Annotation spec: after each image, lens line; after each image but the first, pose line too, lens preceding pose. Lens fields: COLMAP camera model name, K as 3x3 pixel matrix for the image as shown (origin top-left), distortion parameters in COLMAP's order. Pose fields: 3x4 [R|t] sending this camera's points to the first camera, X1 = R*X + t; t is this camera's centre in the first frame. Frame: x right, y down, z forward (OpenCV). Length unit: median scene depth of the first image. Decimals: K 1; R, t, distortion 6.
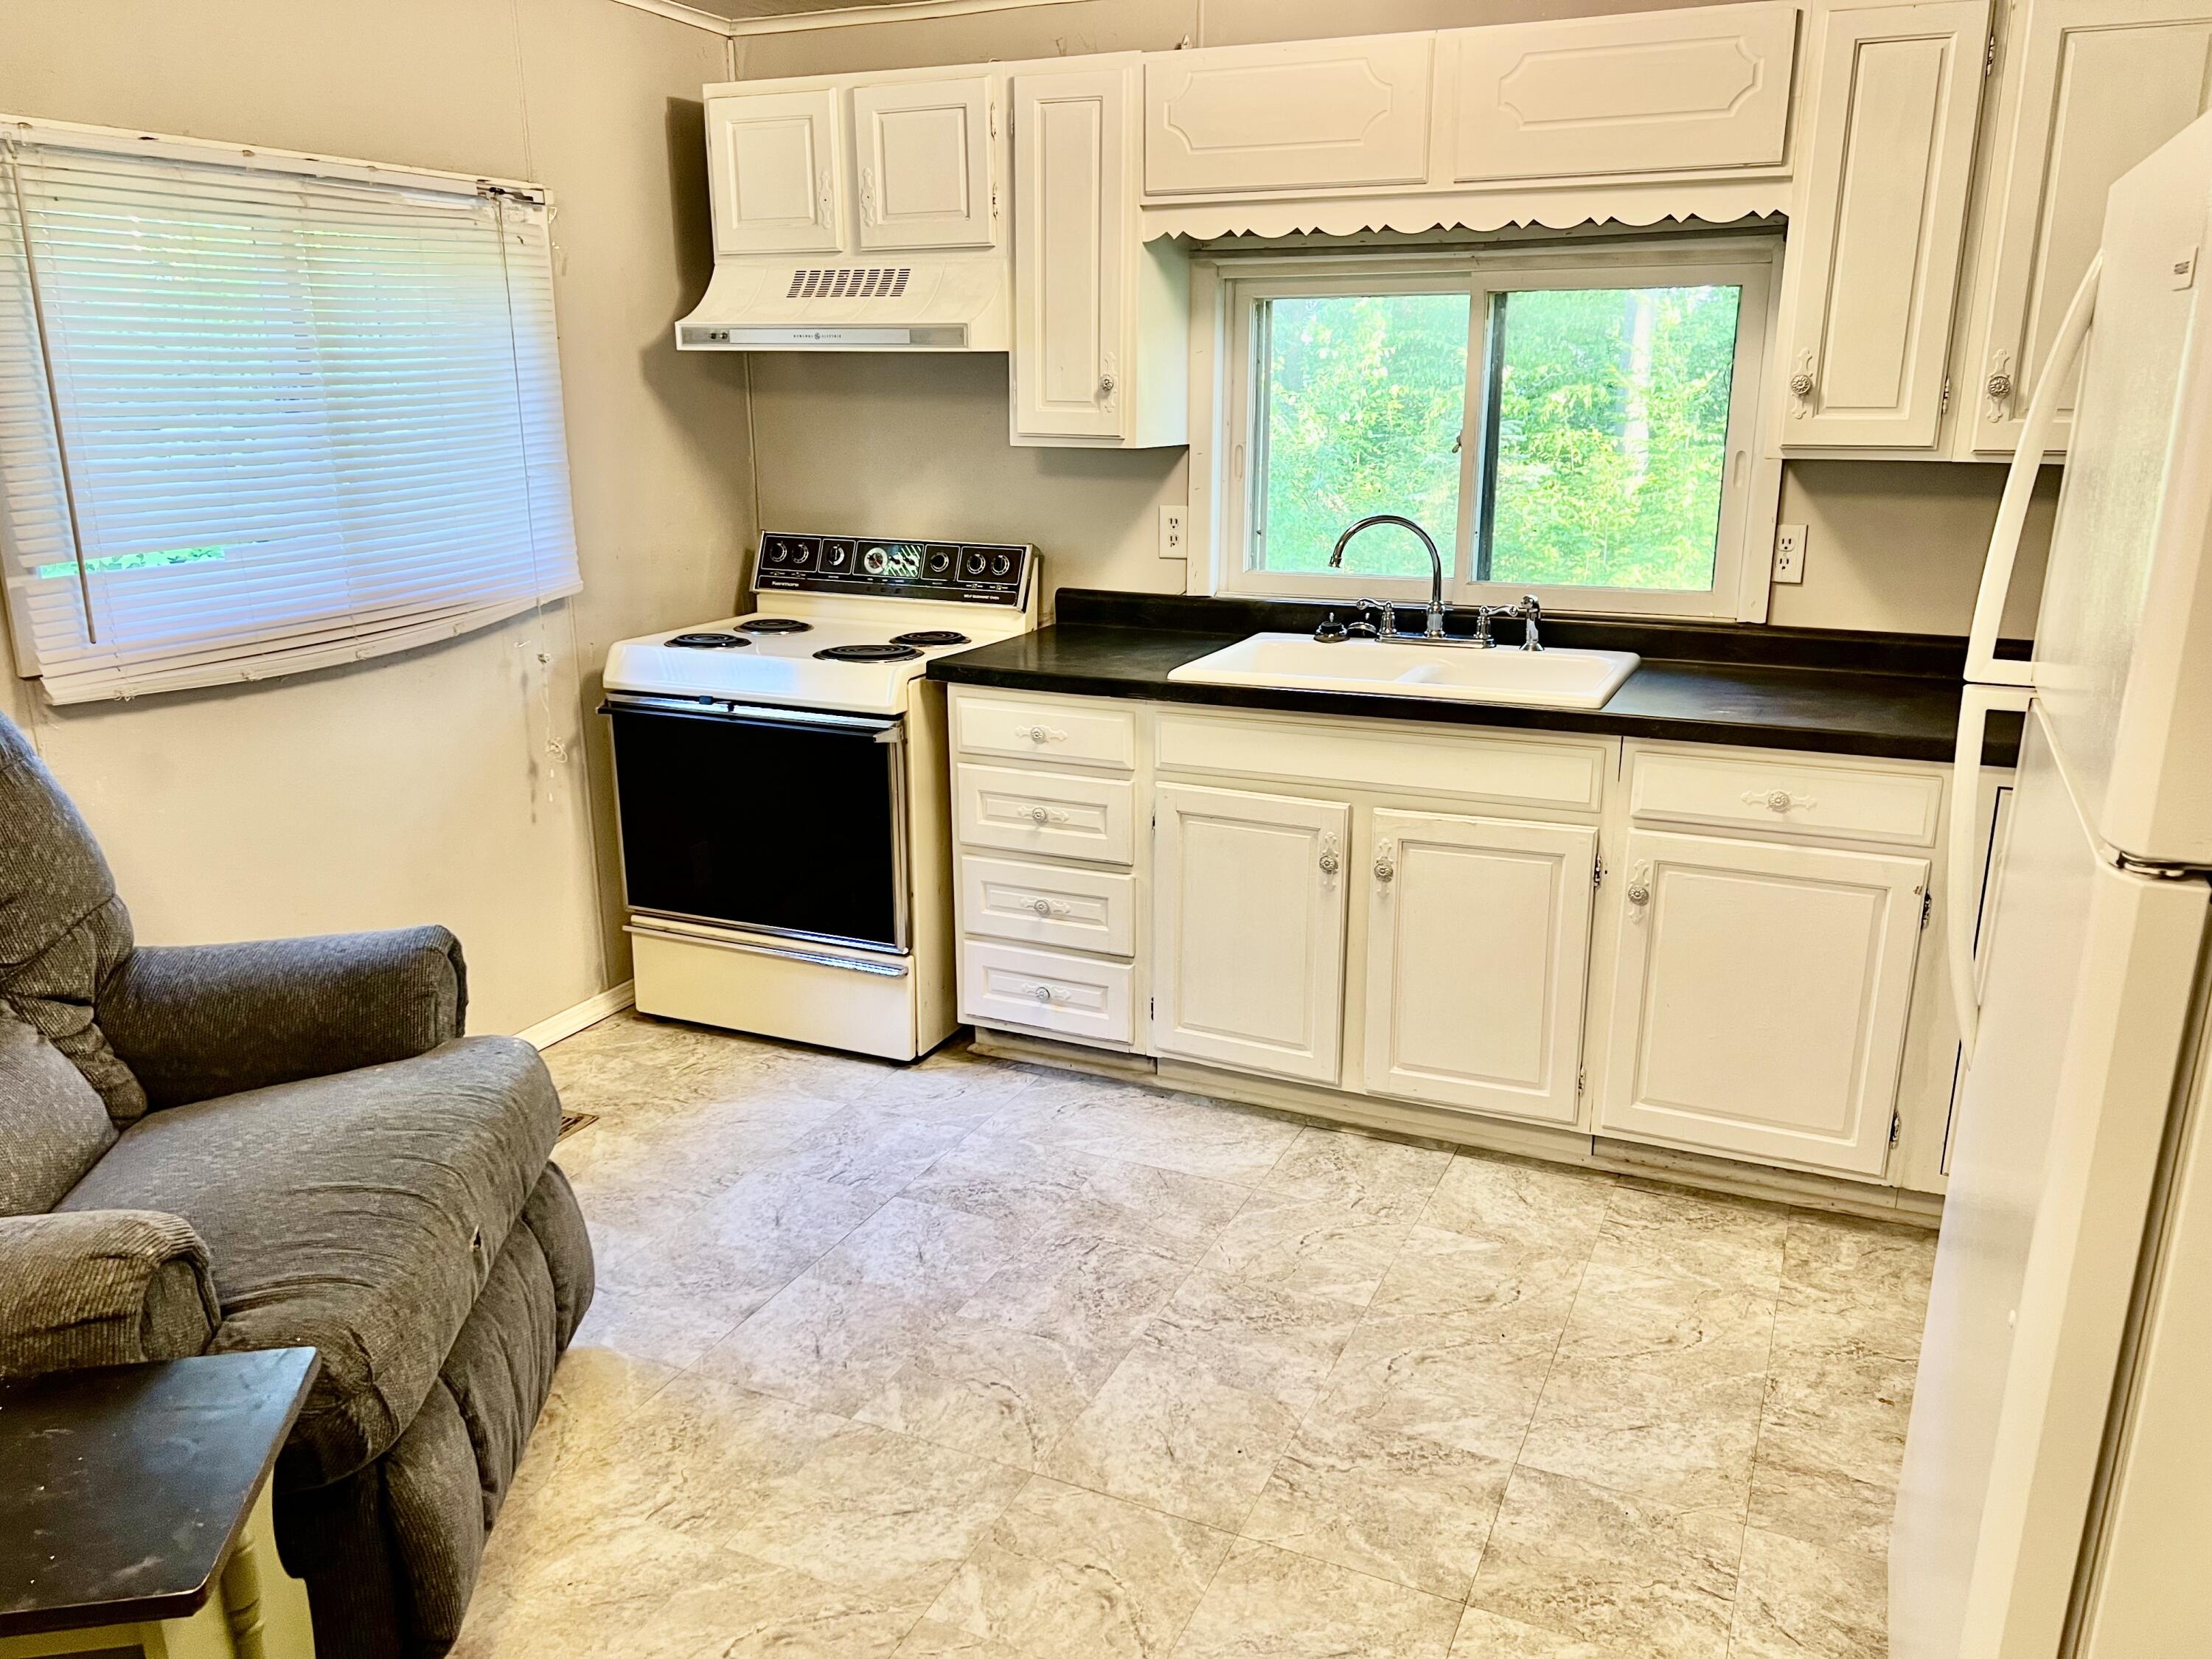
lens RADIAL K [[1660.3, 0, 1106.0], [0, 1660.3, 829.5], [0, 0, 1]] dist [0.217140, -0.484187]
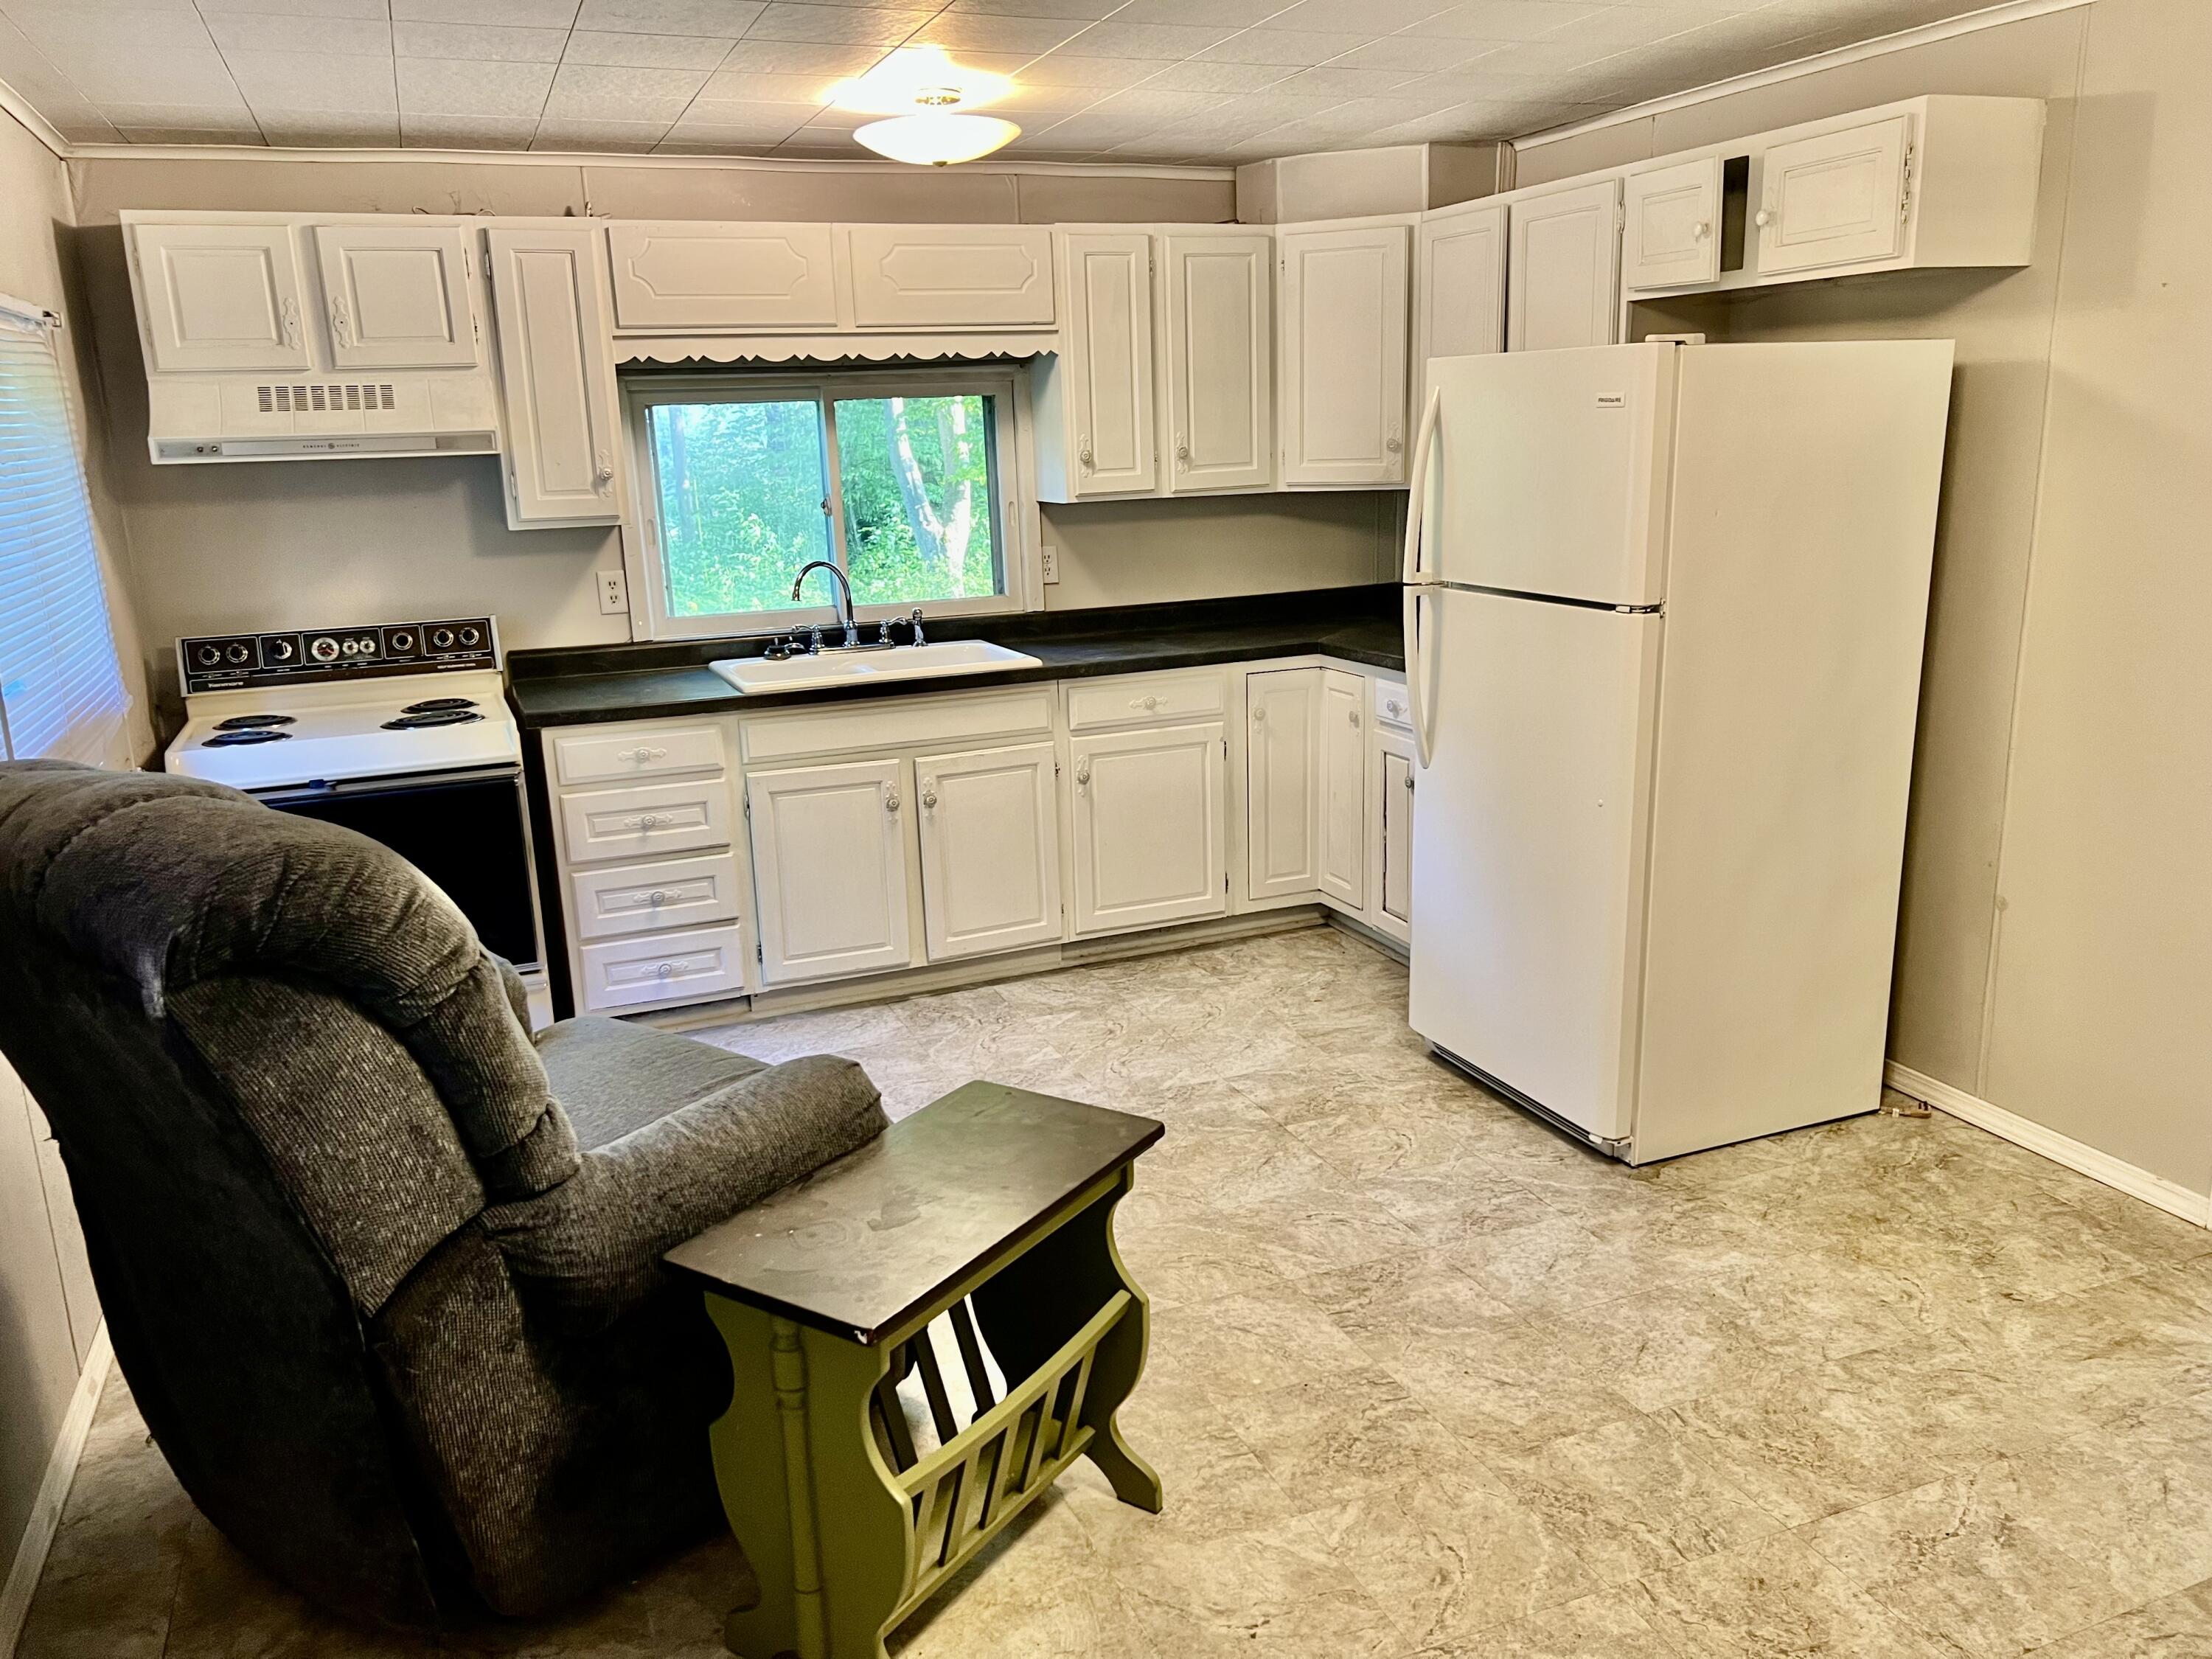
lens RADIAL K [[1655.7, 0, 1106.0], [0, 1655.7, 829.5], [0, 0, 1]] dist [0.055074, -0.042384]
pose [[0.686553, -0.194092, 0.700695, -0.663203], [0.224628, 0.973188, 0.049479, 0.011788], [-0.691511, 0.123426, 0.711743, -0.099803]]
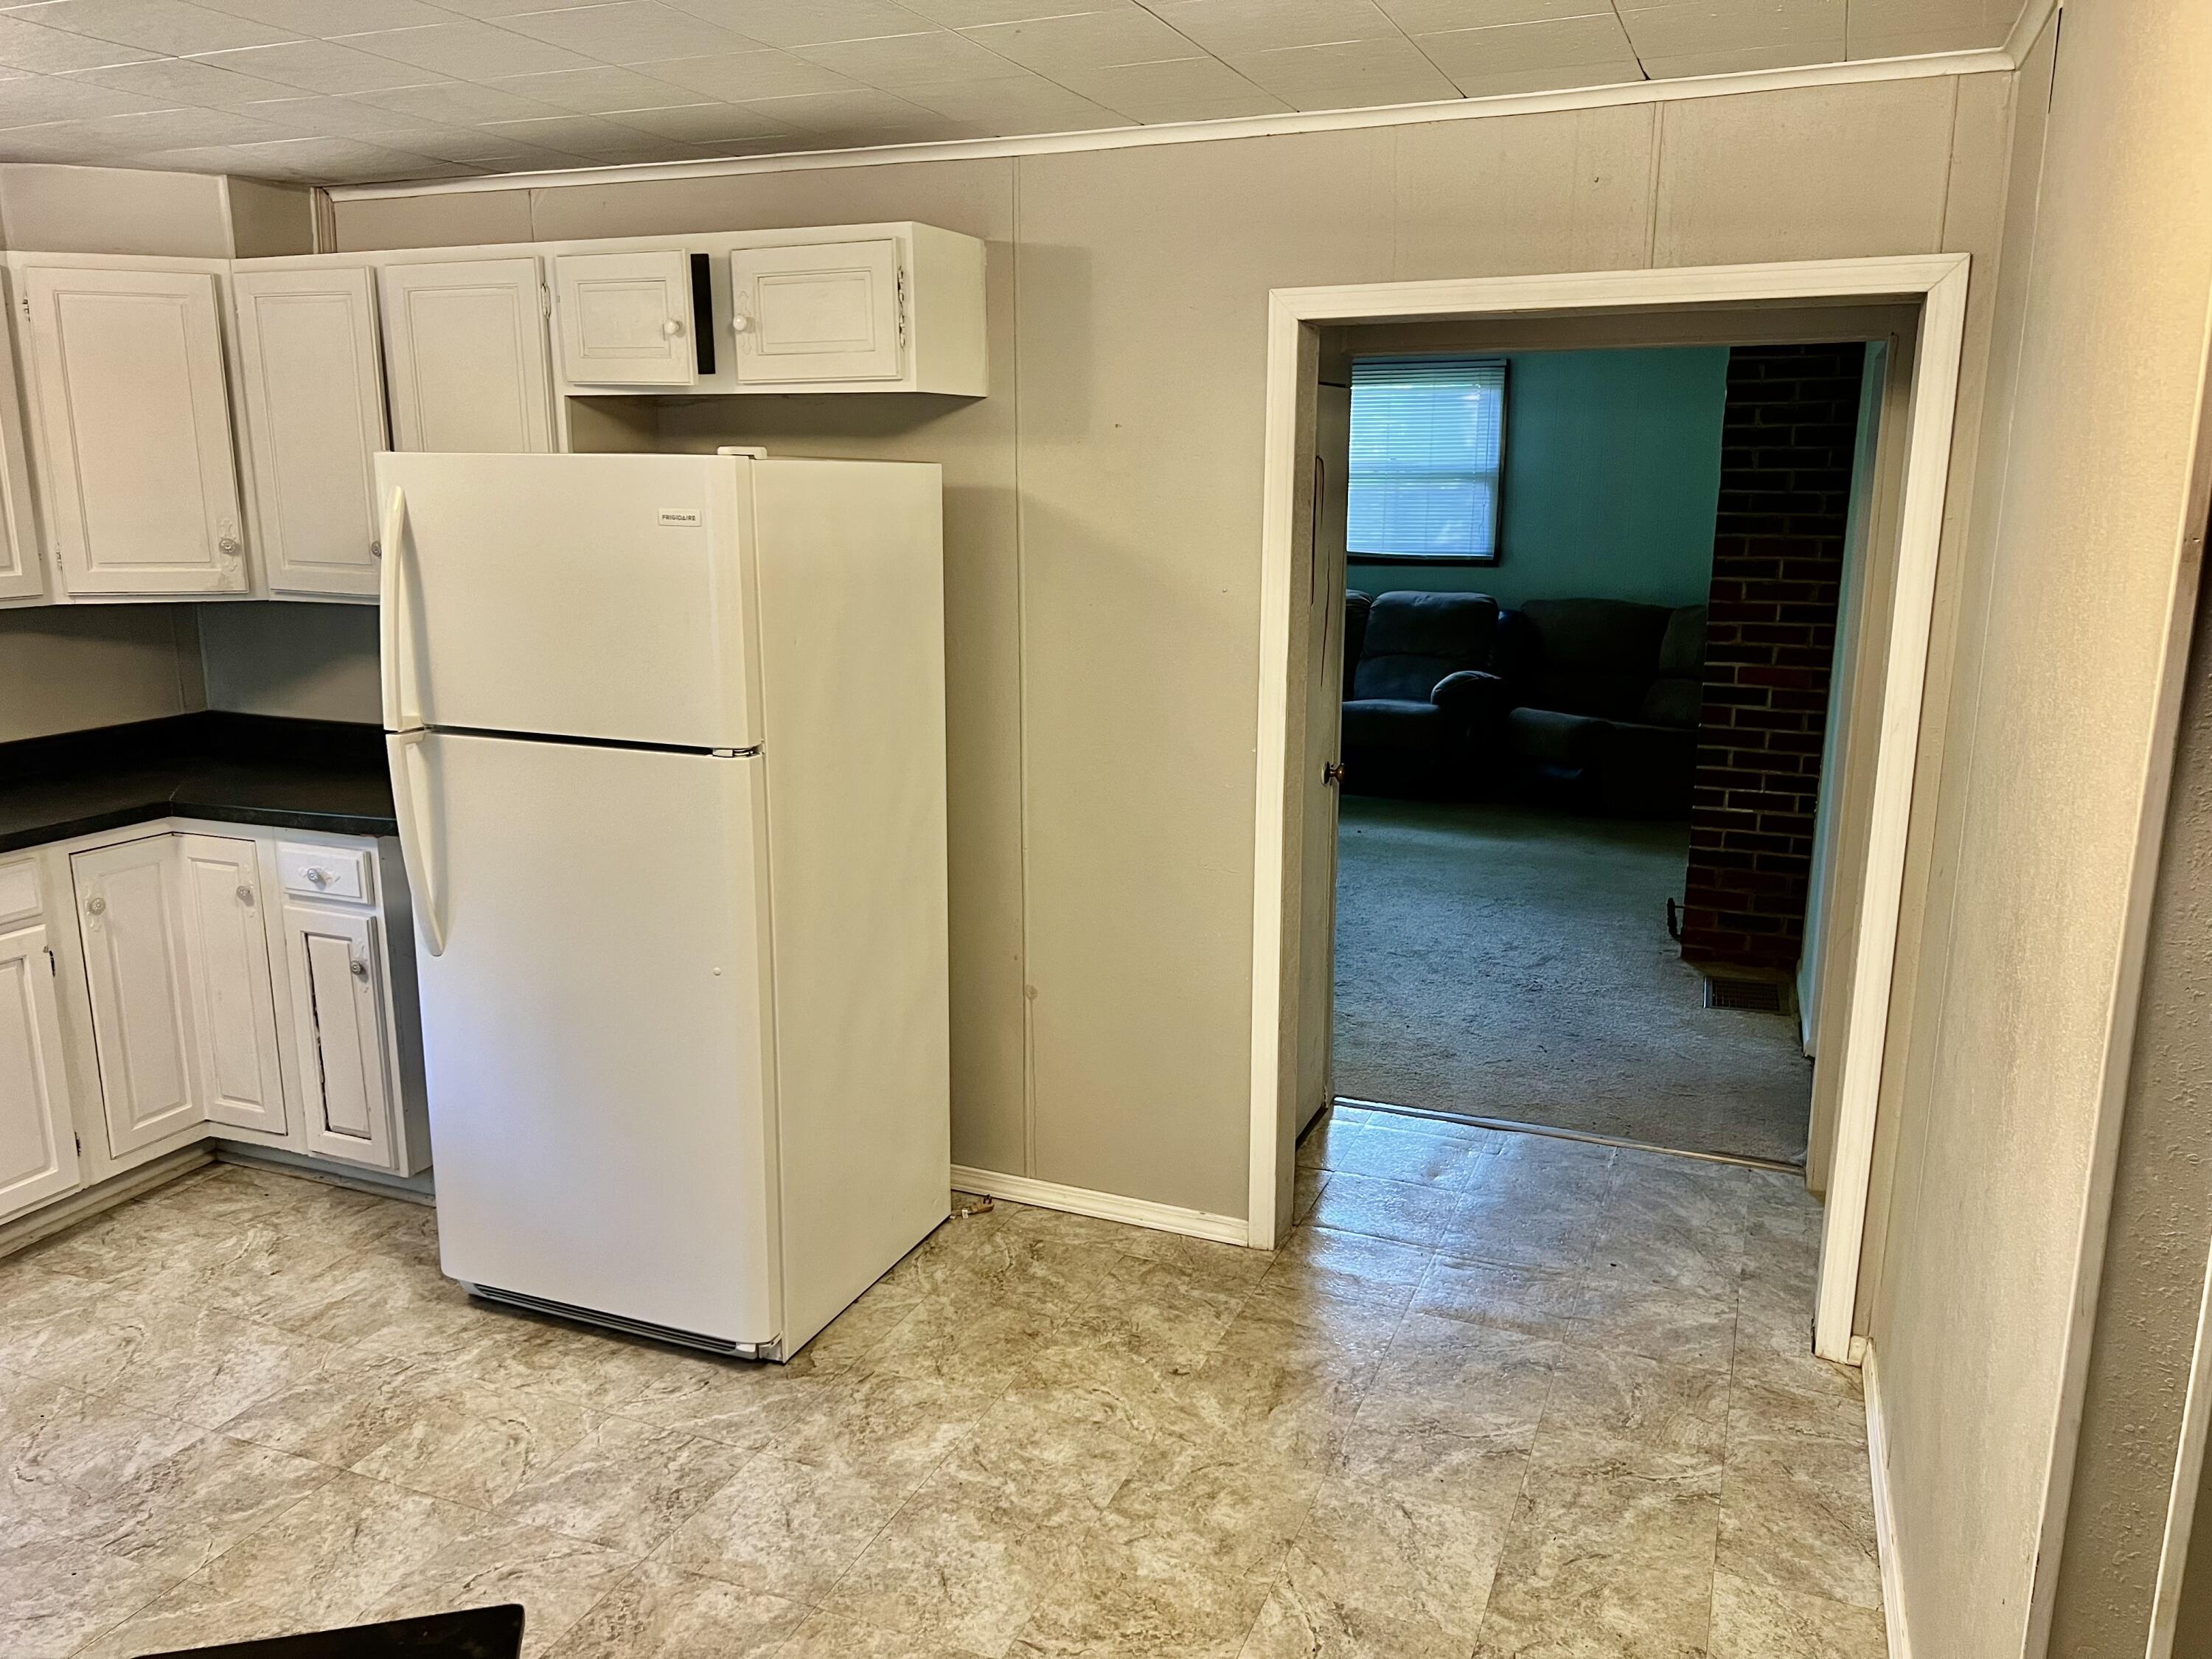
lens RADIAL K [[1685.4, 0, 1095.3], [0, 1685.4, 822.3], [0, 0, 1]] dist [0.038470, -0.026647]
pose [[-0.032914, -0.211254, 0.976877, -0.615635], [0.271292, 0.938822, 0.212165, -0.090596], [-0.961934, 0.272002, 0.026411, 0.155414]]
